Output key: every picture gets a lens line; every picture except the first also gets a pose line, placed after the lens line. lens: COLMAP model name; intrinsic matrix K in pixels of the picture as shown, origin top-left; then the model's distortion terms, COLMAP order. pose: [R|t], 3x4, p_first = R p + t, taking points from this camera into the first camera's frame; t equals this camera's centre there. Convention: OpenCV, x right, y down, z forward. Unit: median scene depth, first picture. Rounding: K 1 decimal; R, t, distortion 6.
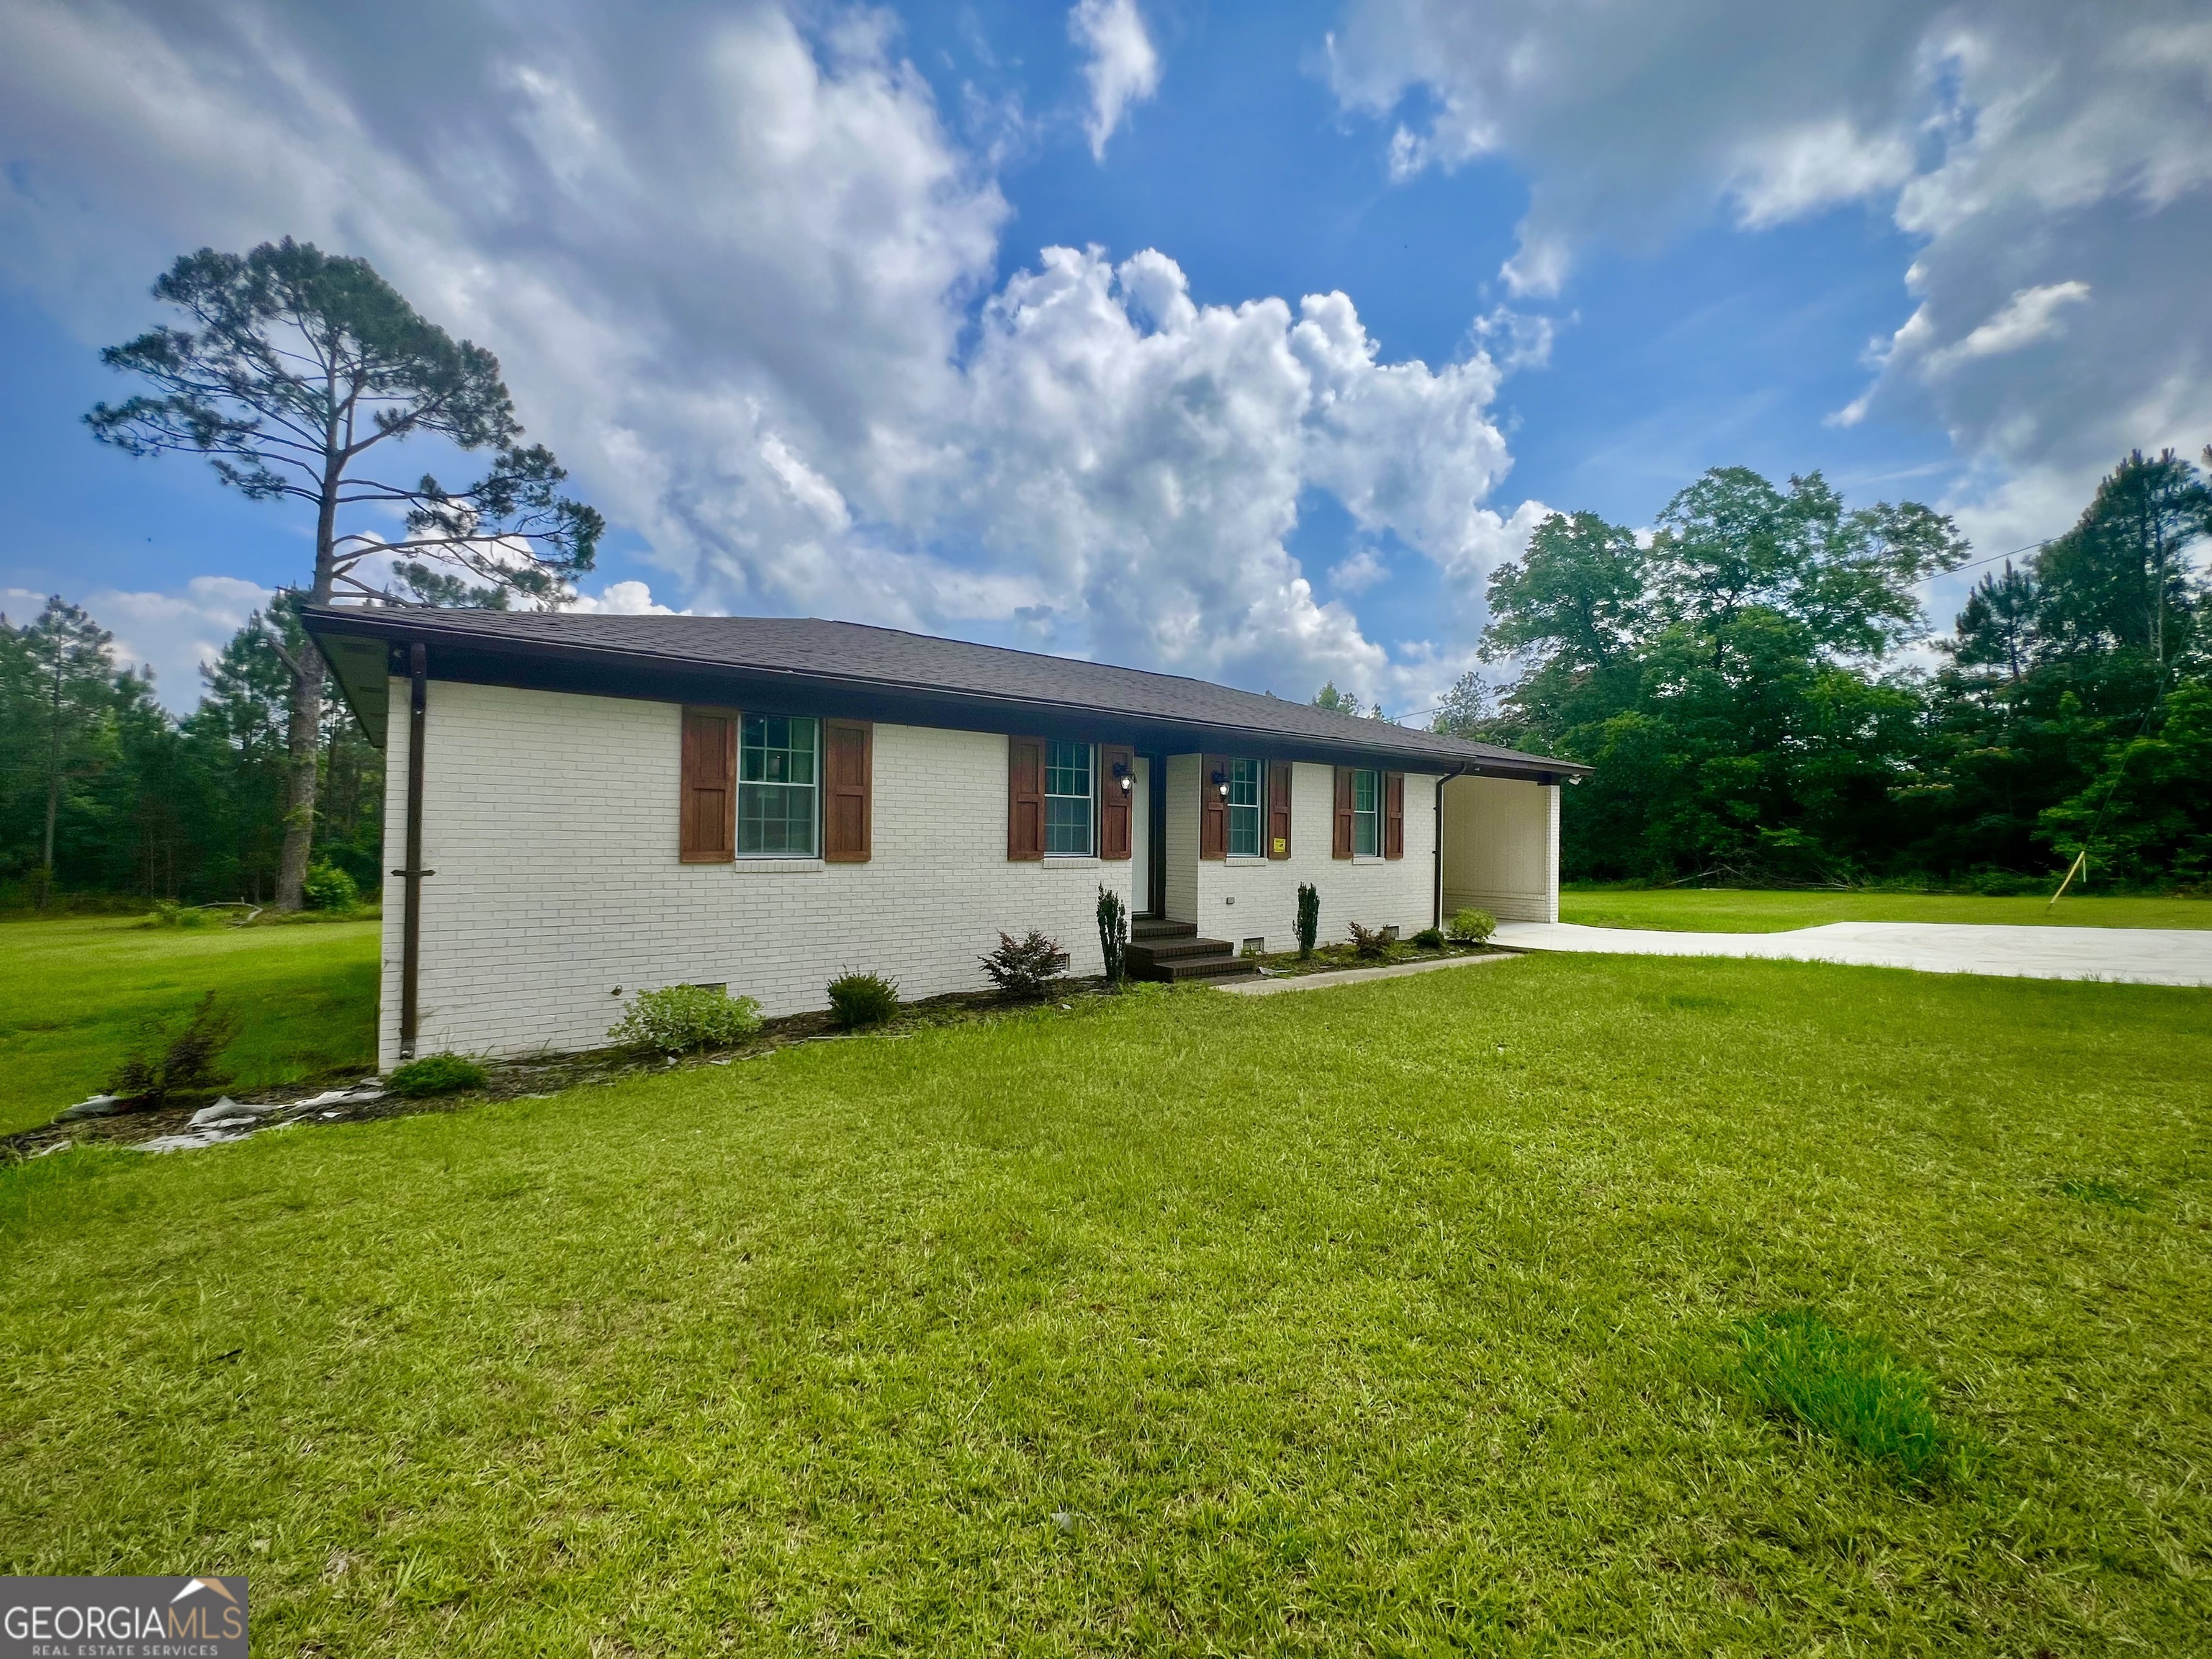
lens RADIAL K [[886.5, 0, 1104.2], [0, 886.5, 826.3], [0, 0, 1]] dist [-0.002407, 0.000517]
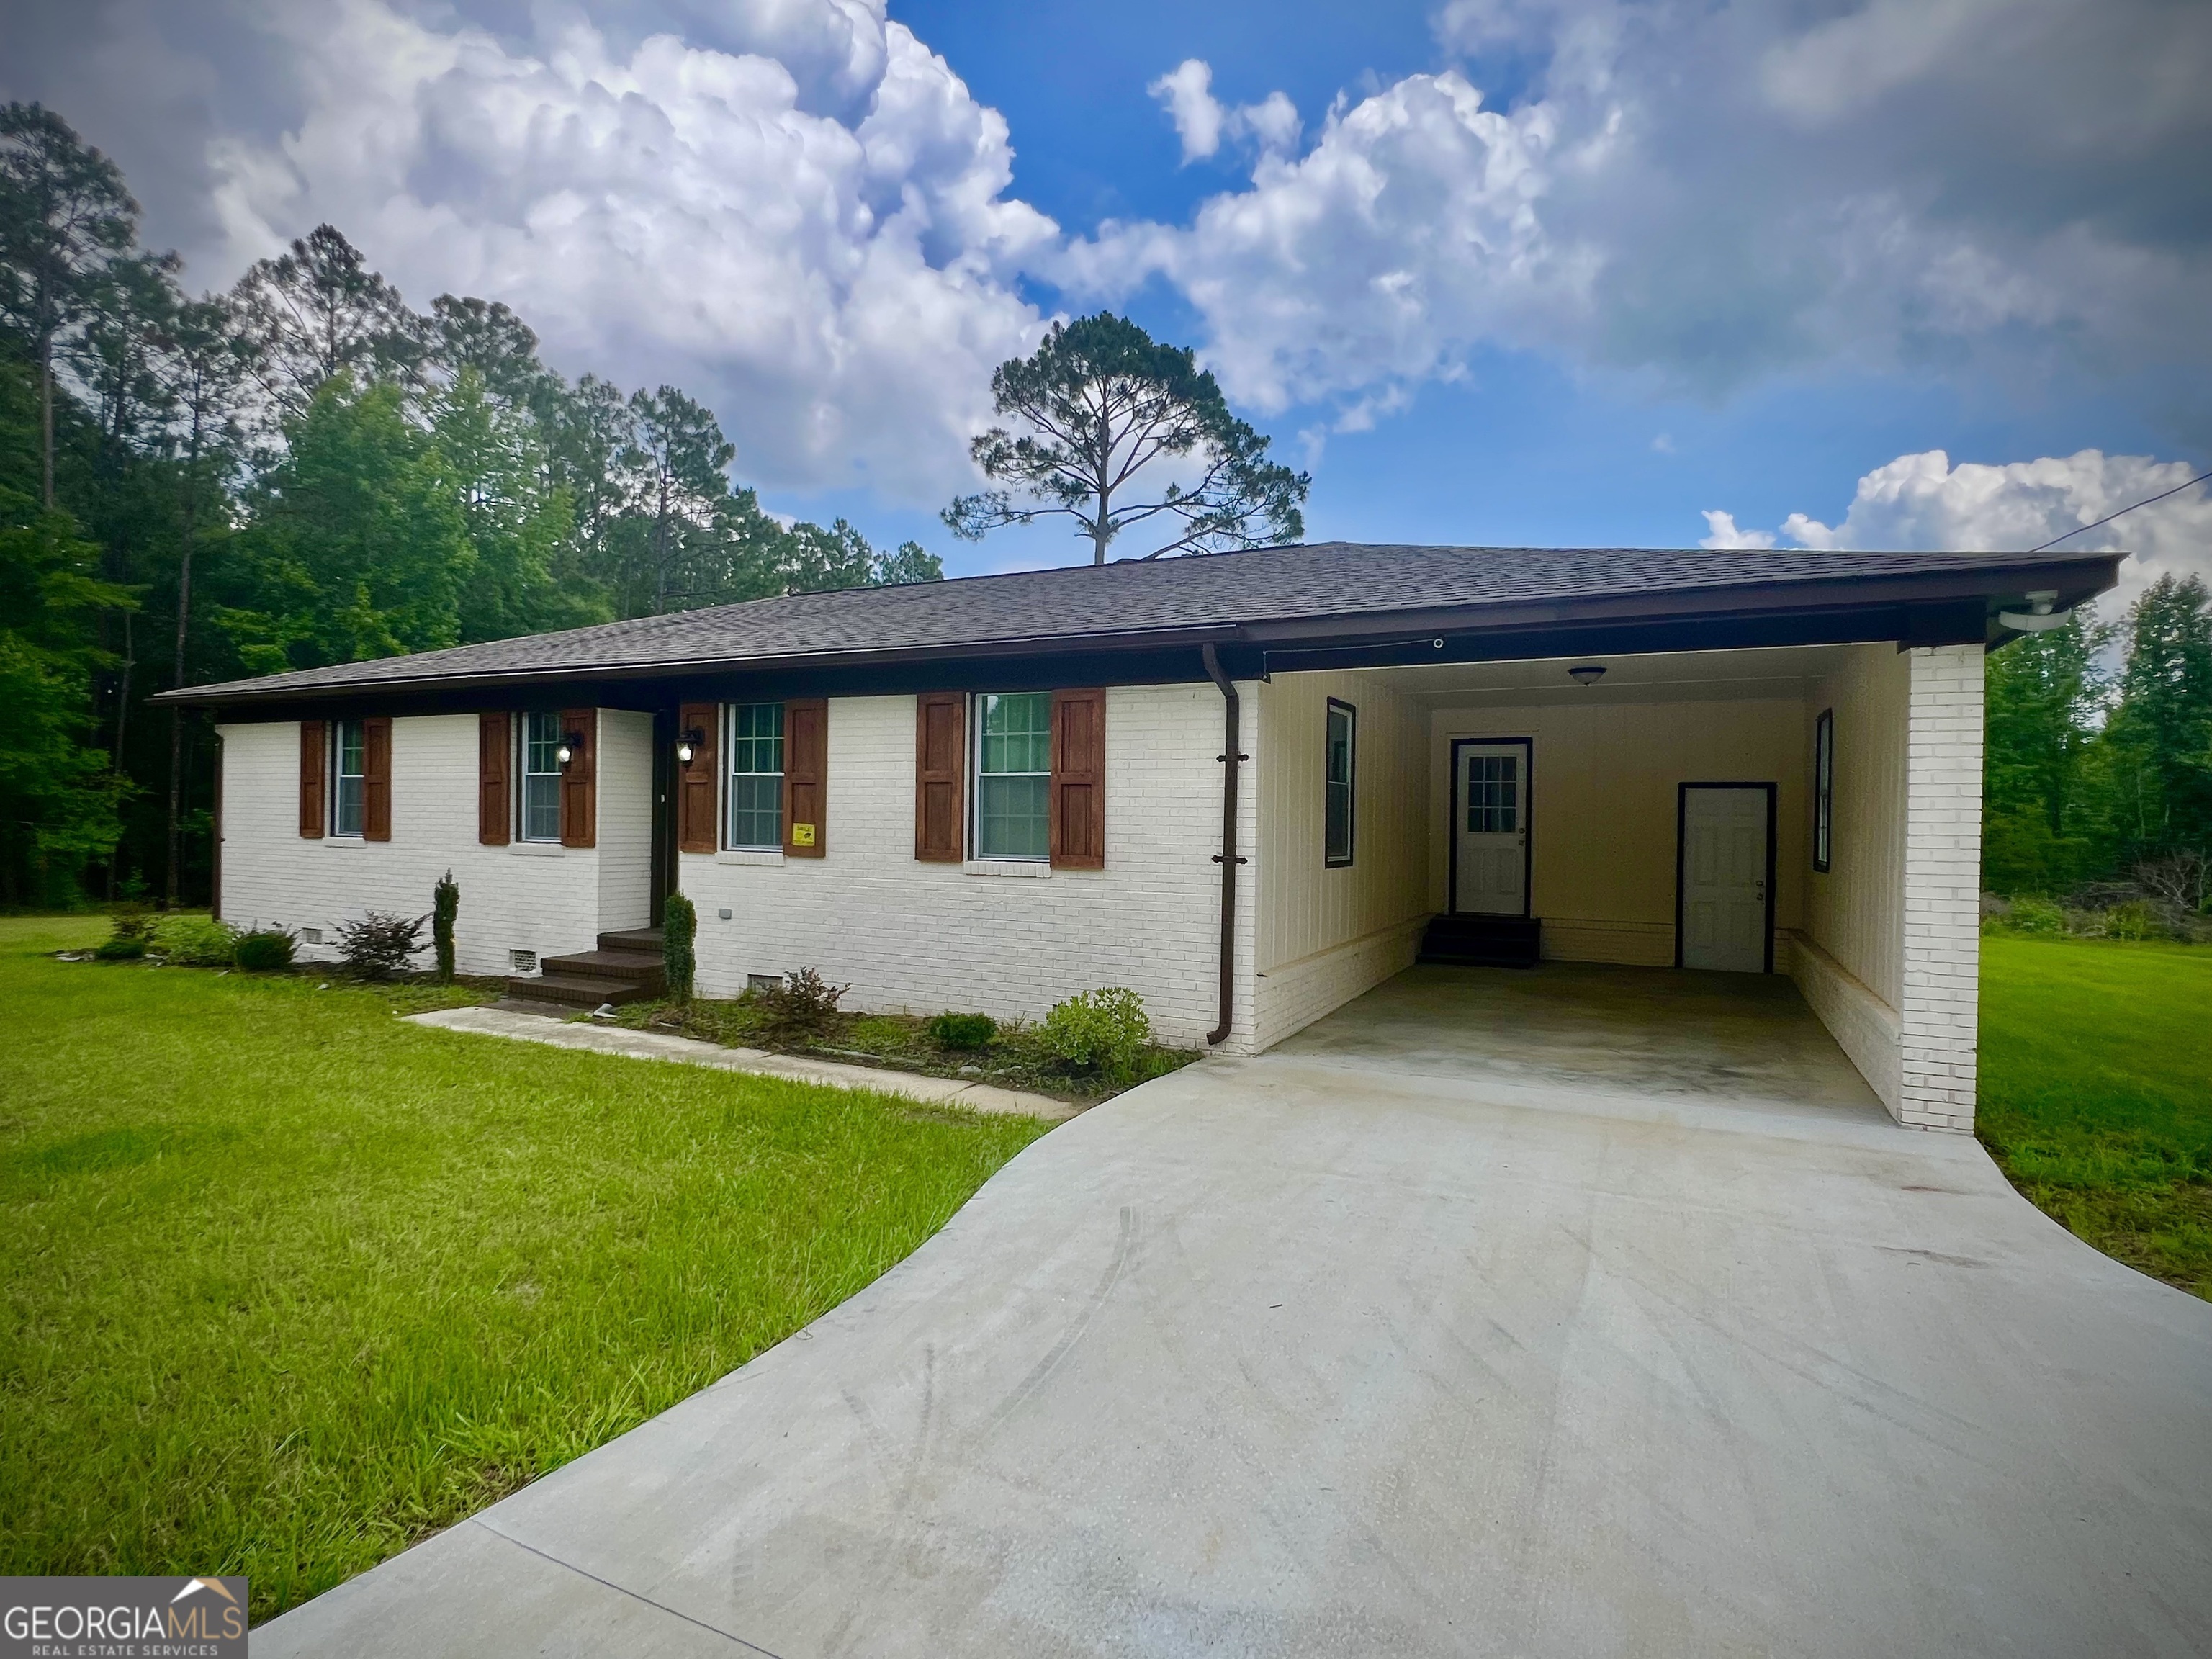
lens RADIAL K [[1135.4, 0, 1104.8], [0, 1135.4, 827.6], [0, 0, 1]] dist [-0.006473, 0.002270]
pose [[0.428147, 0.001808, -0.903708, 0.844894], [0.002163, 0.999993, 0.003026, 0.012267], [0.903707, -0.003250, 0.428140, 0.711959]]
